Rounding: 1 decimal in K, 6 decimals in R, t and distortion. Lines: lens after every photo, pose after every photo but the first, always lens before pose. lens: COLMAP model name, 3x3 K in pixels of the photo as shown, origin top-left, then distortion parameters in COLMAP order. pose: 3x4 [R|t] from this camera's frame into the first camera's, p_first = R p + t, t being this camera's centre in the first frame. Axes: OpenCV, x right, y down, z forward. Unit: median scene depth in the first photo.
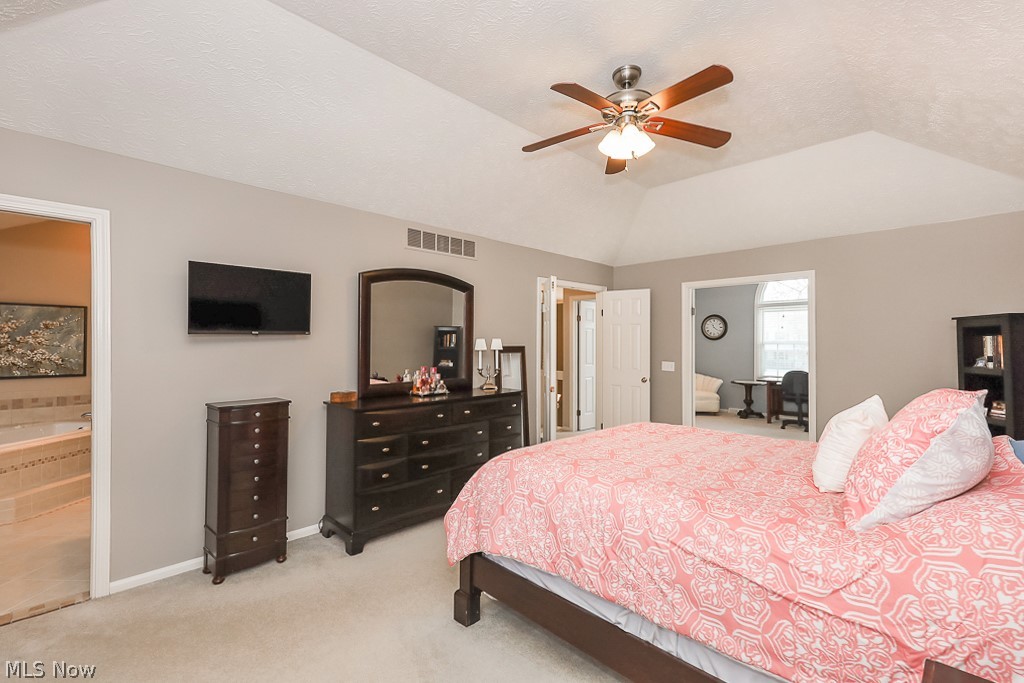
lens RADIAL K [[458.5, 0, 512.0], [0, 458.5, 341.5], [0, 0, 1]] dist [0.016581, -0.000158]
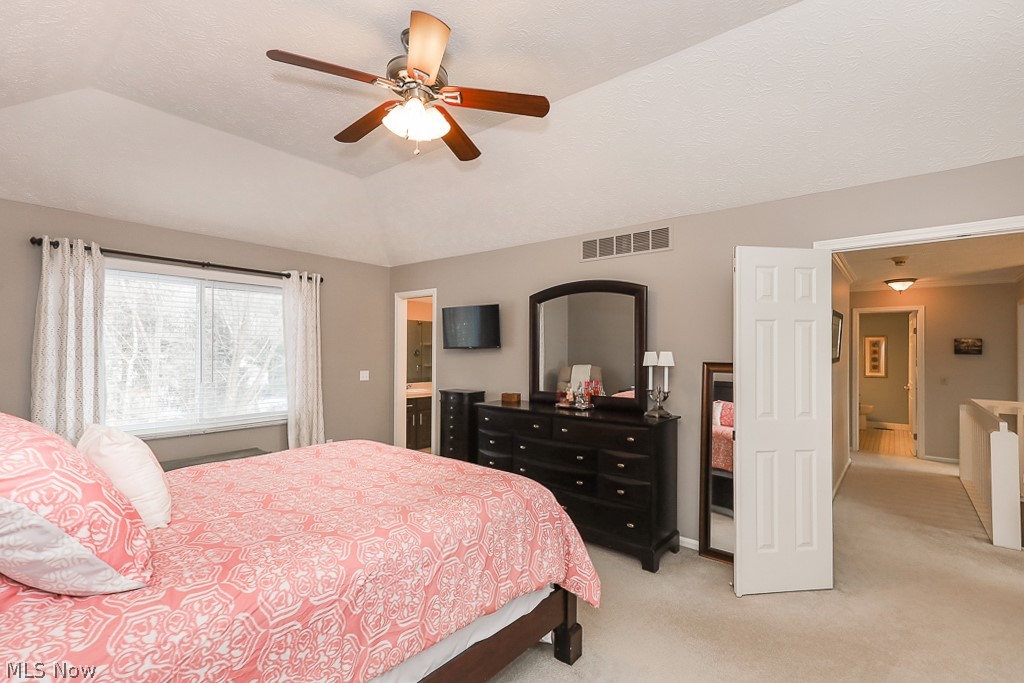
lens RADIAL K [[473.0, 0, 504.2], [0, 473.0, 346.6], [0, 0, 1]] dist [0.041530, -0.000118]
pose [[0.086802, -0.011959, -0.996154, 0.803246], [-0.007602, 0.999891, -0.012667, -0.002326], [0.996197, 0.008672, 0.086702, 0.749529]]
